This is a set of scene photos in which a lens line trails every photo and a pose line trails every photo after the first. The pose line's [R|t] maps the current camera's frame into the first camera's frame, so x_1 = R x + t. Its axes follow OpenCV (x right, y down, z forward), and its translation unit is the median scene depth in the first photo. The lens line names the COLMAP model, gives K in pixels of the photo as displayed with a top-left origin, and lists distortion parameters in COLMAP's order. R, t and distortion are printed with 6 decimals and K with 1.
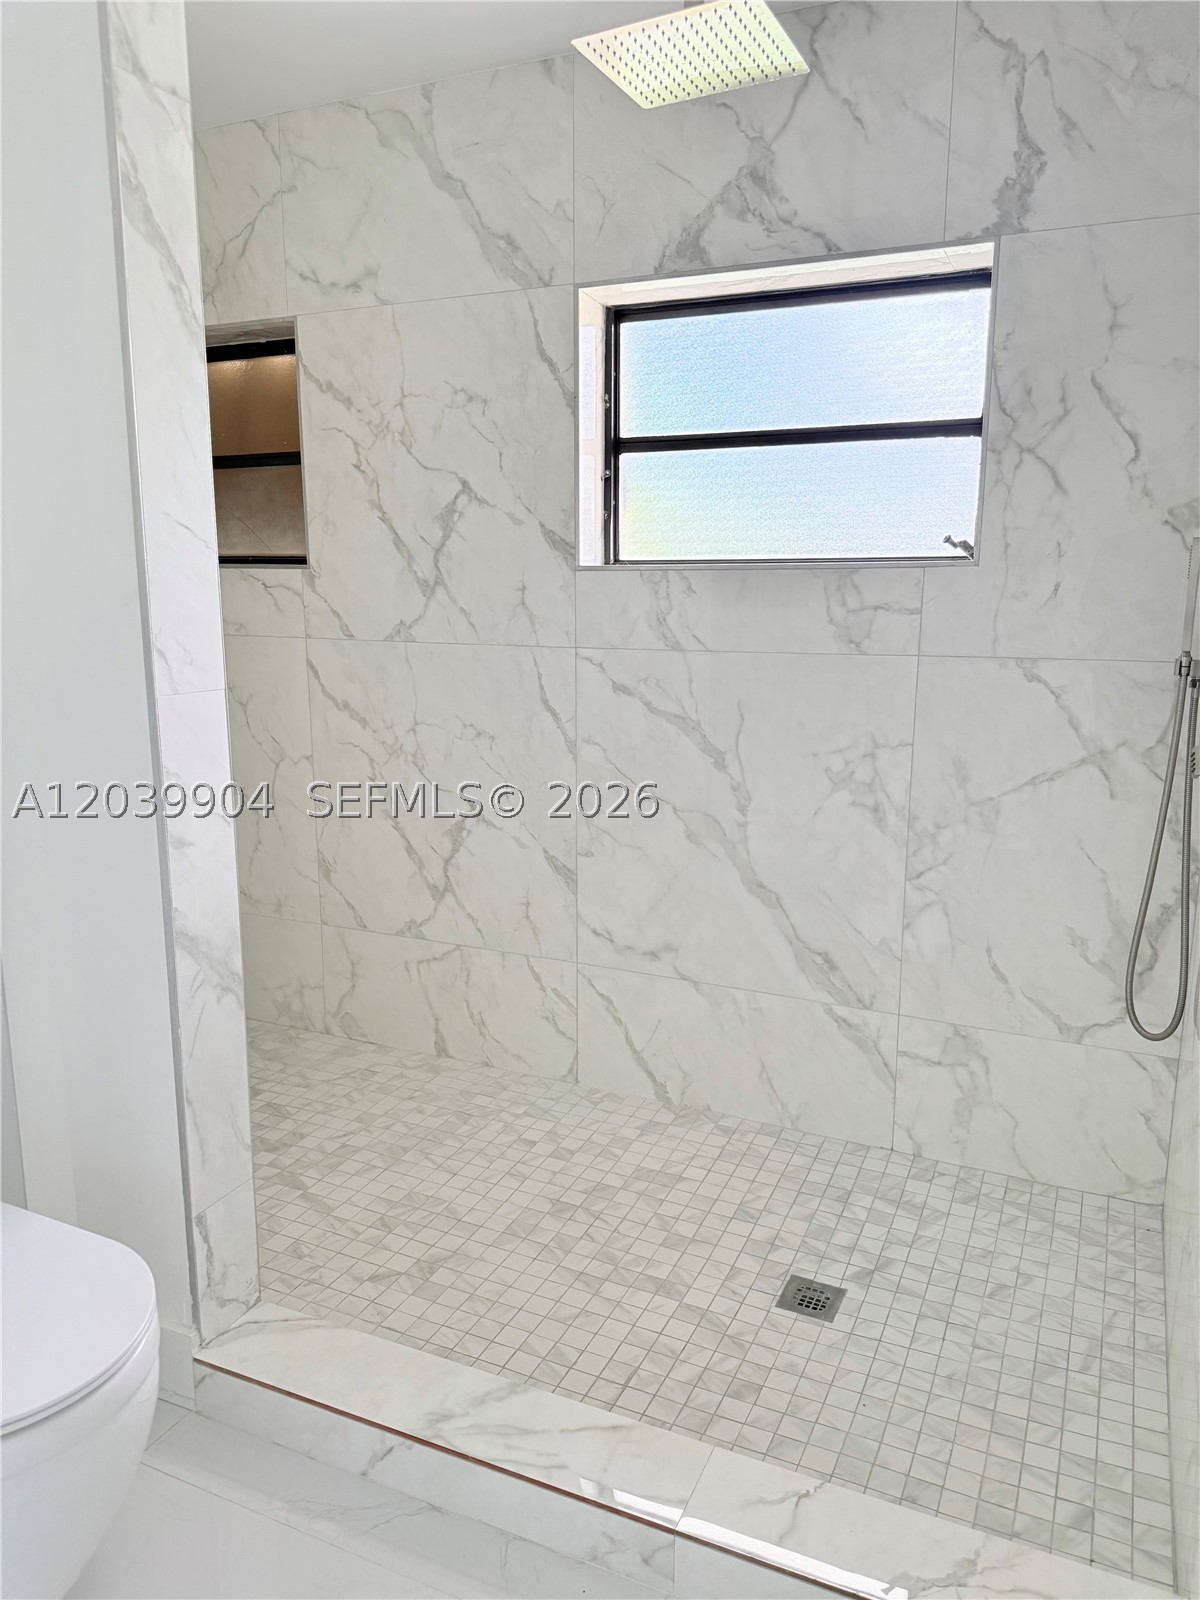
lens RADIAL K [[1133.1, 0, 598.7], [0, 1133.1, 804.1], [0, 0, 1]] dist [0.178908, -0.388031]
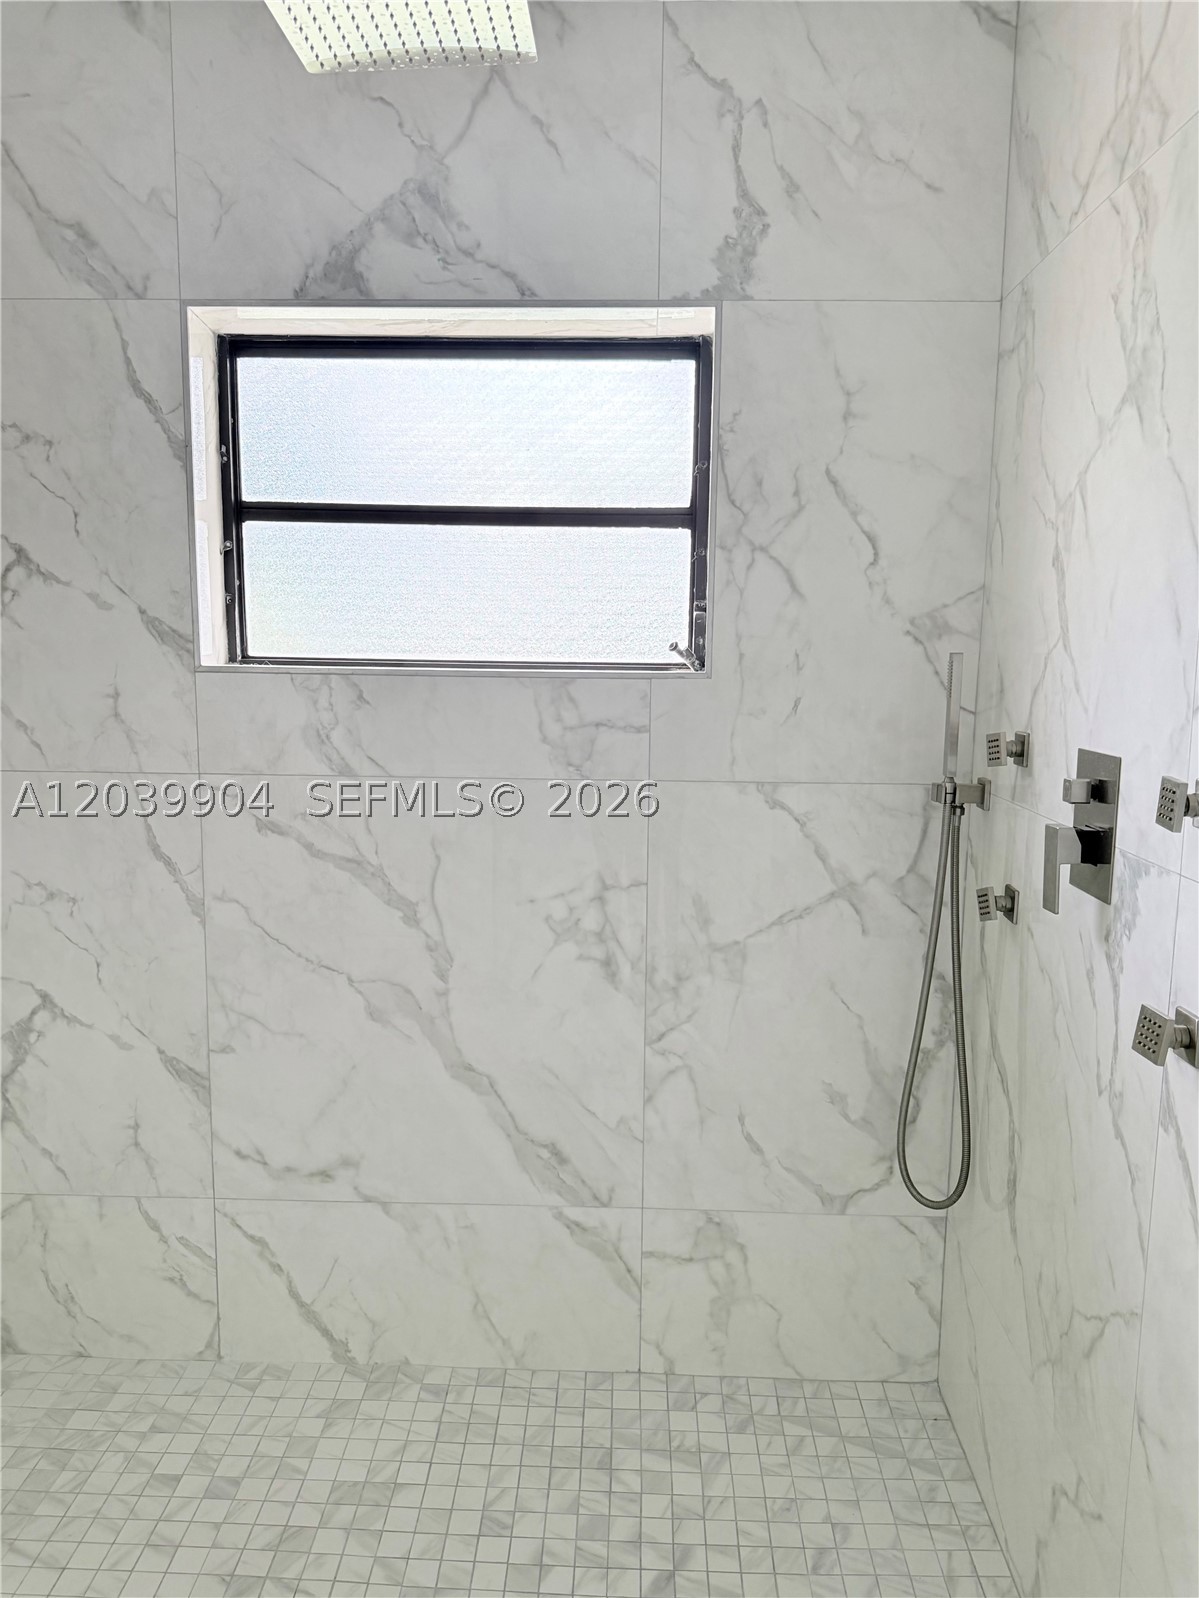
lens RADIAL K [[1164.1, 0, 599.5], [0, 1164.1, 799.0], [0, 0, 1]] dist [0.039990, -0.057617]
pose [[0.920227, -0.044641, 0.388831, -0.075147], [0.066509, 0.996861, -0.042955, -0.070467], [-0.385693, 0.065389, 0.920307, 0.200153]]
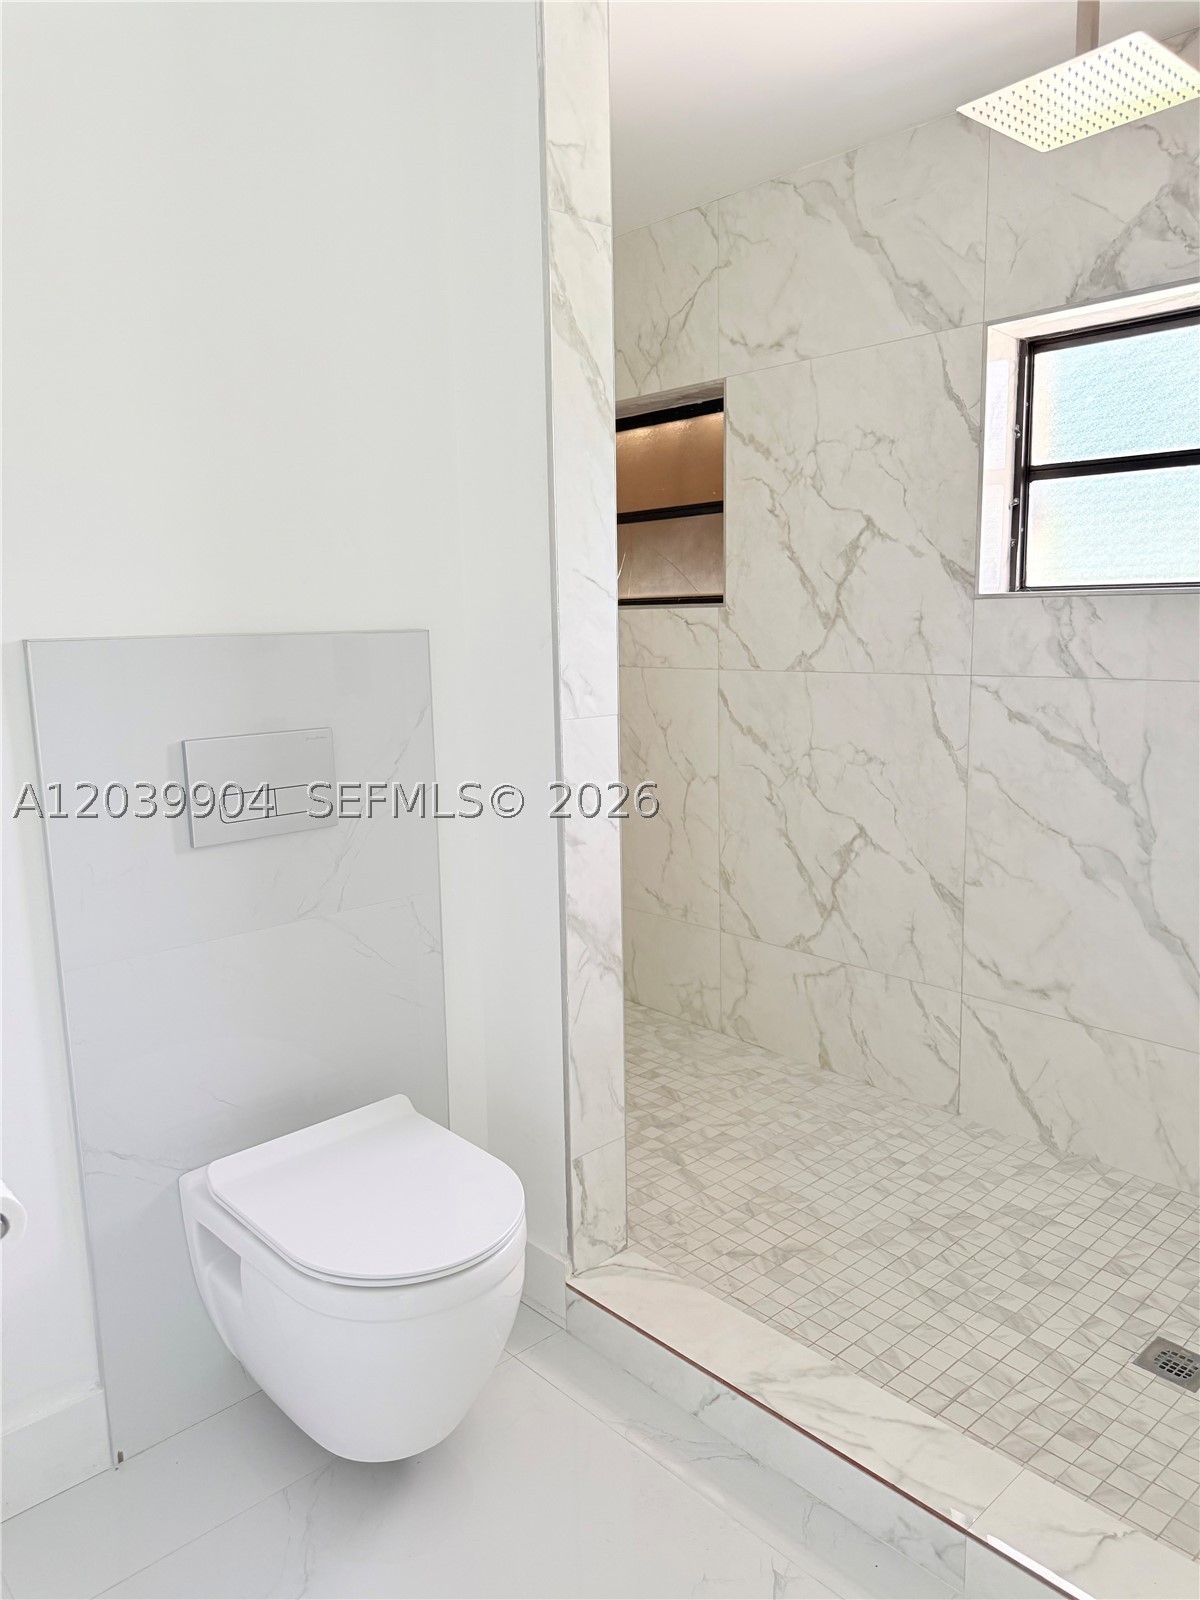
lens RADIAL K [[1133.1, 0, 598.7], [0, 1133.1, 804.1], [0, 0, 1]] dist [0.178908, -0.388031]
pose [[0.922701, 0.043913, -0.383008, 0.068905], [-0.053080, 0.998500, -0.013393, 0.005852], [0.381846, 0.032688, 0.923648, -0.053642]]
